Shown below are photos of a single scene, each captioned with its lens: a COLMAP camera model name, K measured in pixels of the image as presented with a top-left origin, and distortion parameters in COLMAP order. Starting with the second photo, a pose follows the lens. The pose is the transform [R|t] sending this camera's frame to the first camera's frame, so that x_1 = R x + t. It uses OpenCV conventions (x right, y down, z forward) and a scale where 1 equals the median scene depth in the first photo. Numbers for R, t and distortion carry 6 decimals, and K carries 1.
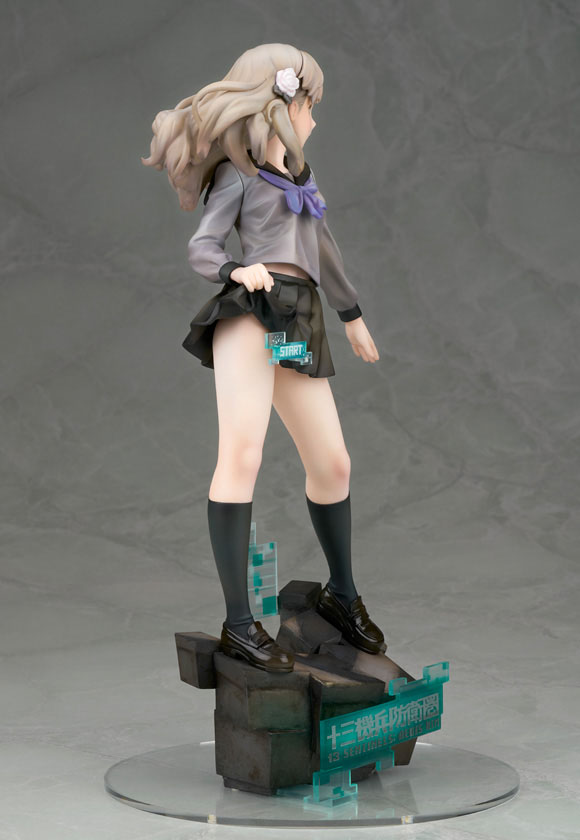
lens RADIAL K [[3009.9, 0, 290.0], [0, 3009.9, 420.1], [0, 0, 1]] dist [-0.310290, 0.000000]
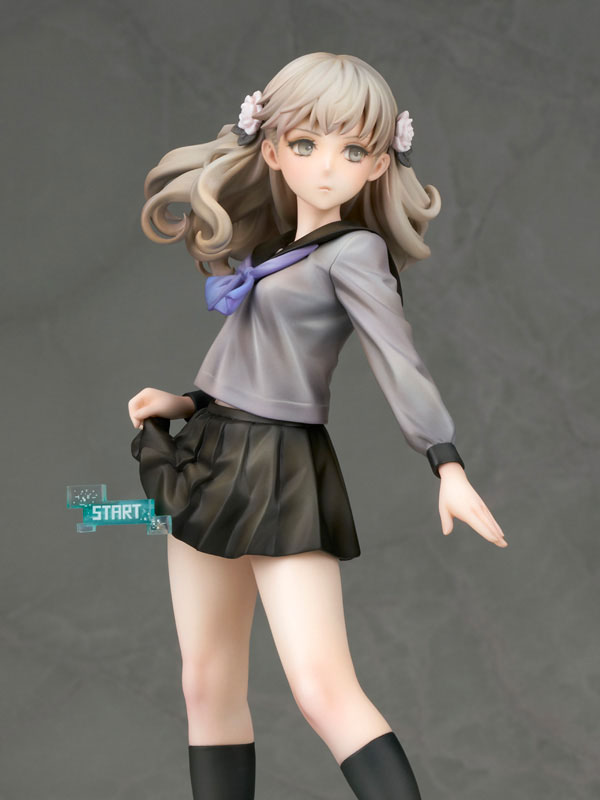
lens RADIAL K [[4722.0, 0, 299.4], [0, 4722.0, 400.8], [0, 0, 1]] dist [-0.354650, 0.000000]
pose [[-0.173020, -0.078906, -0.981752, 1.006445], [-0.083550, 0.994369, -0.065196, 0.017280], [0.981368, 0.070745, -0.178638, 1.190409]]
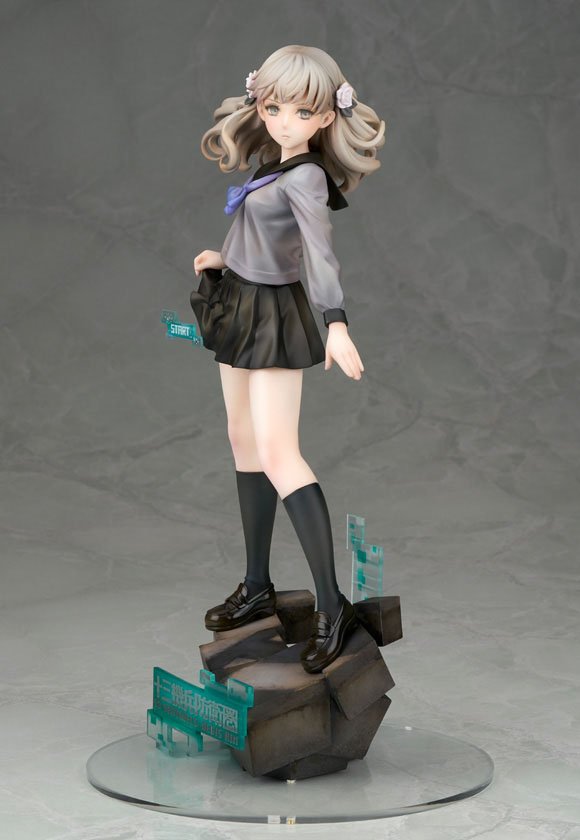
lens RADIAL K [[3009.9, 0, 288.8], [0, 3009.9, 419.7], [0, 0, 1]] dist [-0.310290, 0.000000]
pose [[-0.516210, 0.106702, -0.849790, 0.888494], [-0.072729, 0.983164, 0.167628, -0.172480], [0.853369, 0.148335, -0.499758, 1.538515]]
